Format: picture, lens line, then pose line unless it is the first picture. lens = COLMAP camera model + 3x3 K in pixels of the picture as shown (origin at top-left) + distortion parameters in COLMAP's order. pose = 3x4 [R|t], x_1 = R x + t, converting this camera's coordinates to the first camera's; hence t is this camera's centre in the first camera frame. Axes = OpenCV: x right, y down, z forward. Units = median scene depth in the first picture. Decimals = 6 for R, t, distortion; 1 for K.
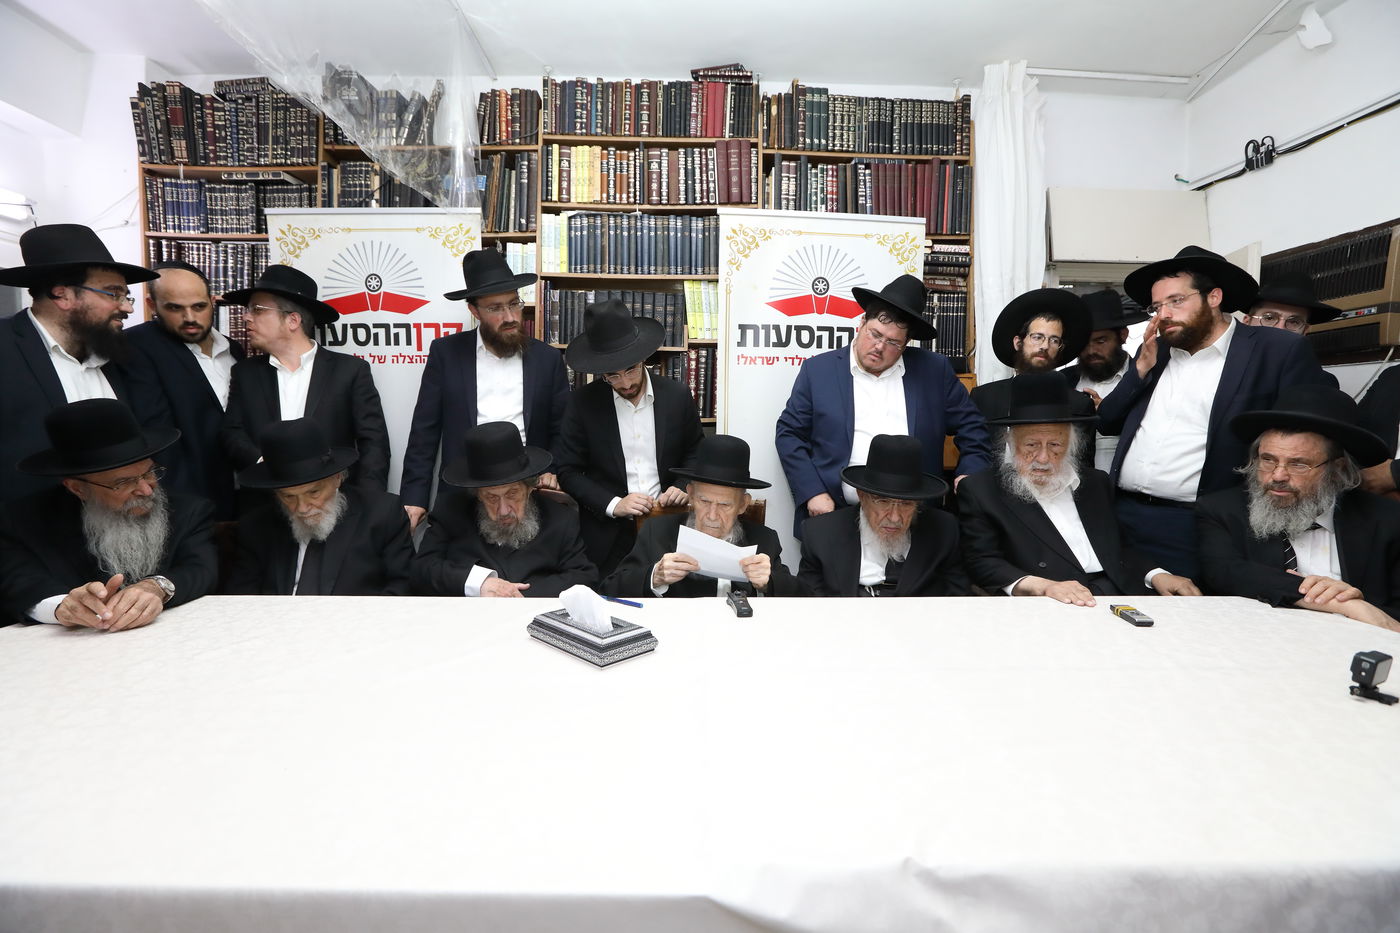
lens RADIAL K [[633.6, 0, 700.0], [0, 633.6, 466.5], [0, 0, 1]] dist [-0.041366, 0.013254]
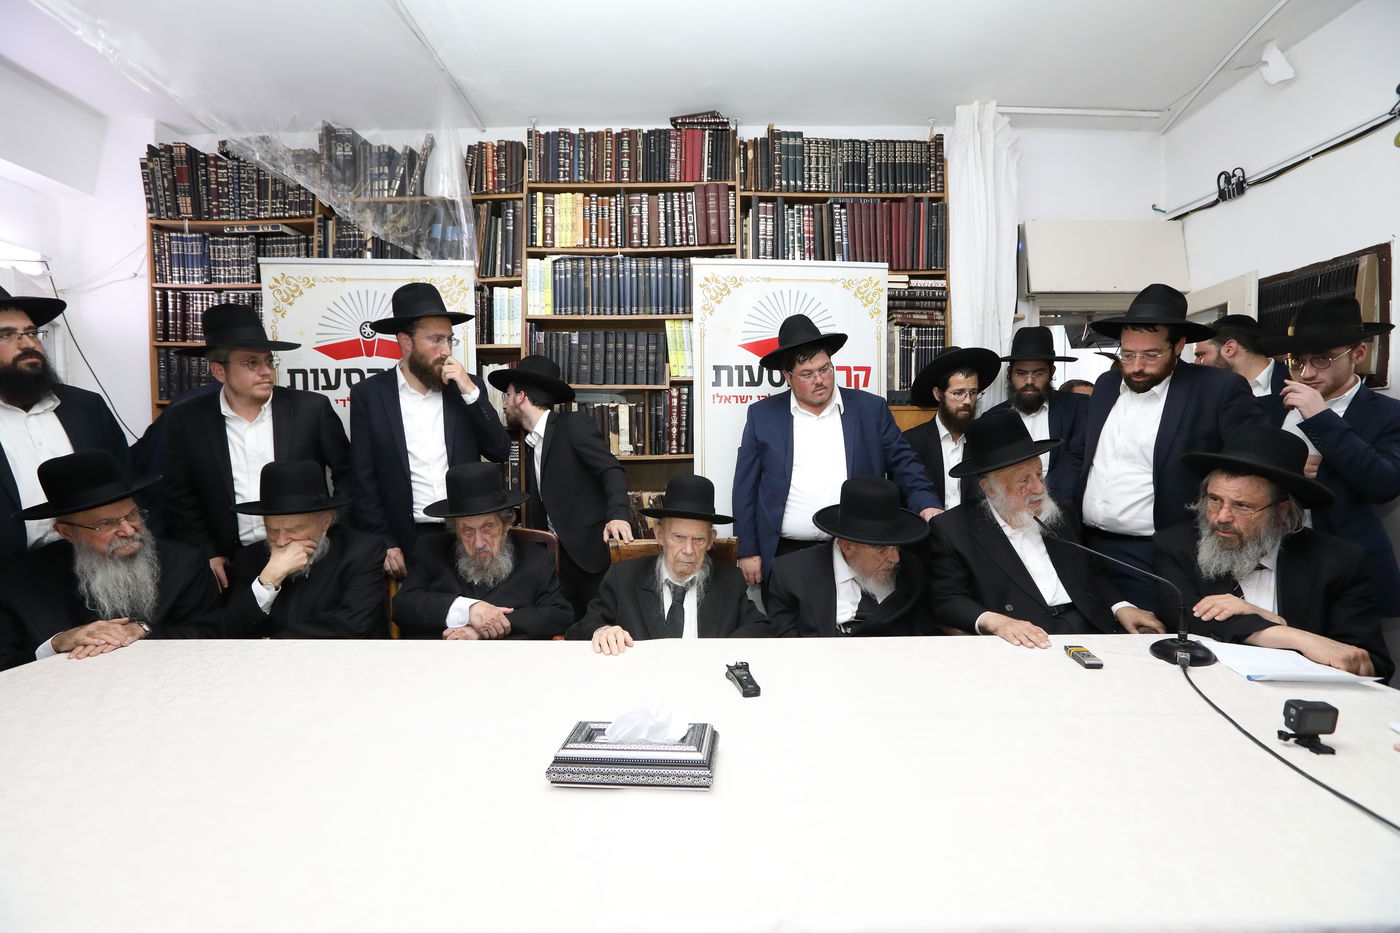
lens RADIAL K [[633.6, 0, 696.9], [0, 633.6, 468.0], [0, 0, 1]] dist [-0.041366, 0.013254]
pose [[0.999615, -0.013287, -0.024377, 0.048587], [0.012465, 0.999358, -0.033576, -0.019512], [0.024807, 0.033259, 0.999139, -0.017359]]
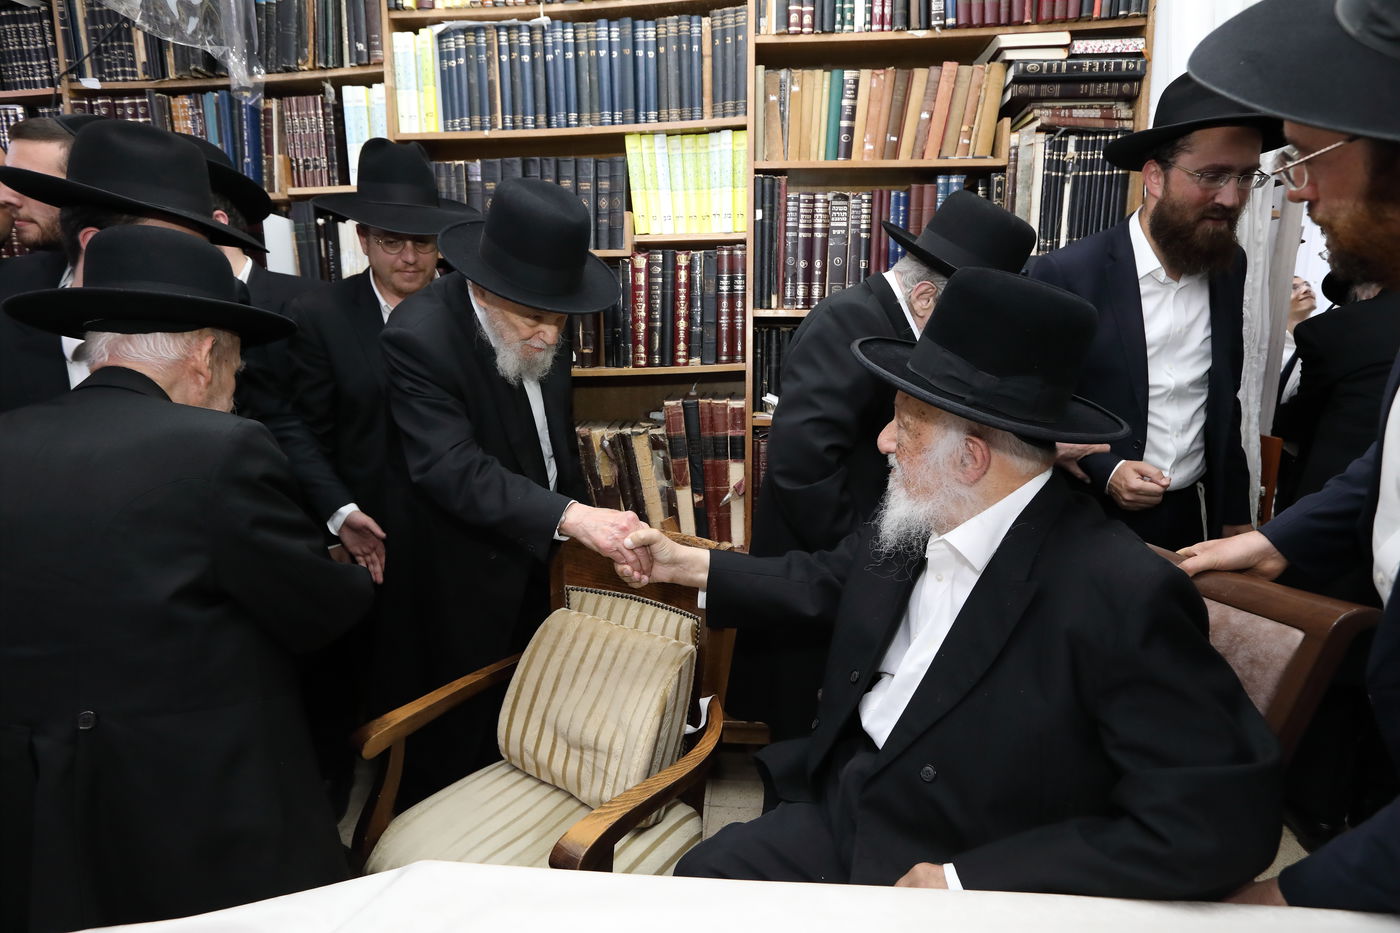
lens RADIAL K [[729.6, 0, 694.5], [0, 729.6, 478.3], [0, 0, 1]] dist [-0.042749, 0.025341]
pose [[0.990940, 0.008778, -0.134016, 0.136018], [0.008236, 0.992011, 0.125880, -0.059022], [0.134051, -0.125843, 0.982952, 0.301087]]
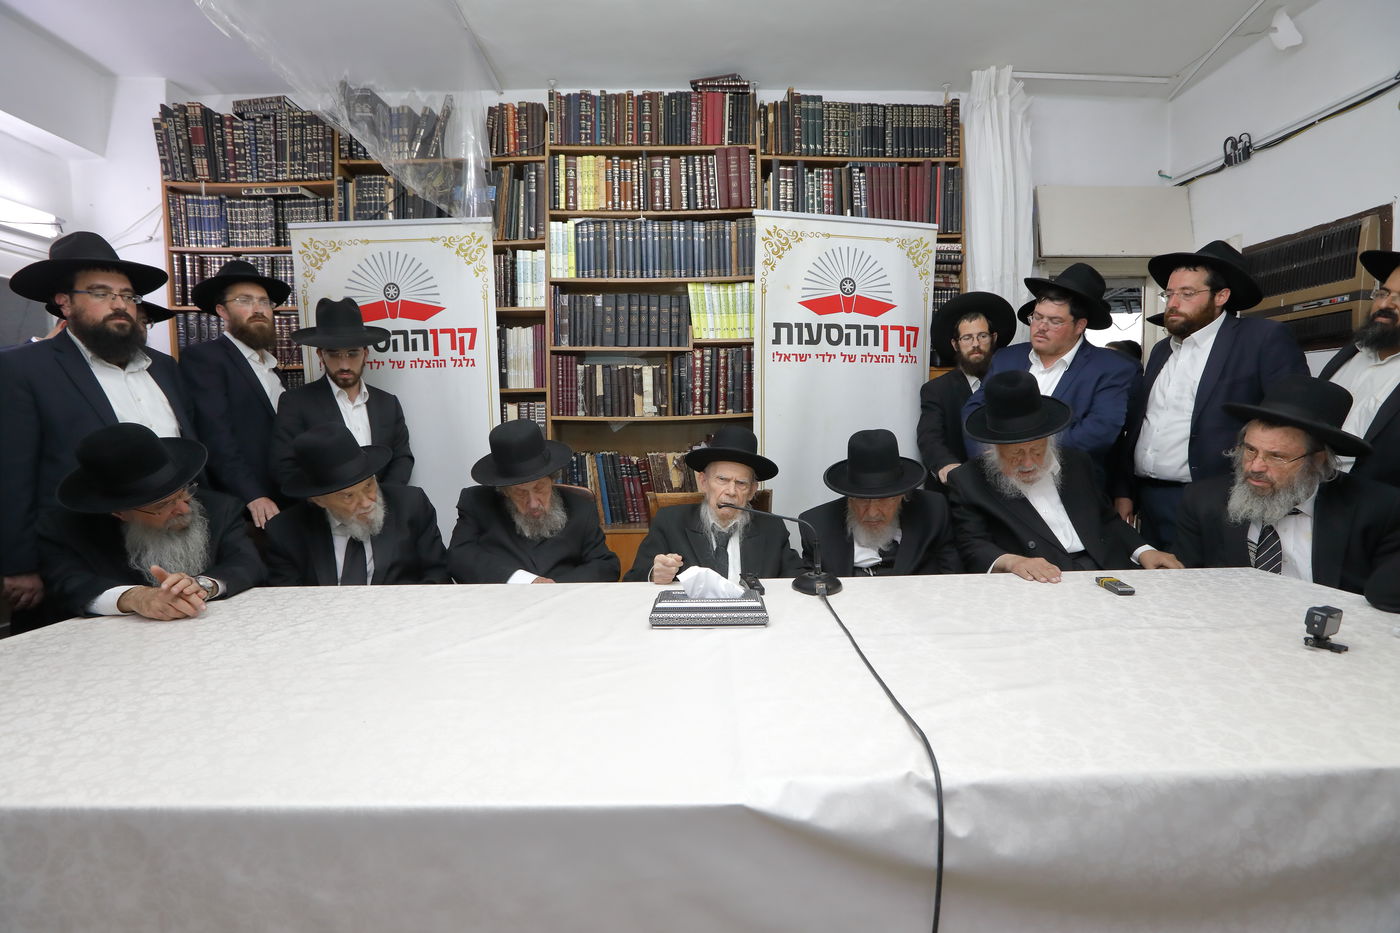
lens RADIAL K [[633.6, 0, 700.2], [0, 633.6, 464.7], [0, 0, 1]] dist [-0.041366, 0.013254]
pose [[0.999783, -0.020828, -0.000269, -0.010727], [0.020827, 0.999779, -0.003016, 0.008614], [0.000331, 0.003009, 0.999995, -0.040363]]
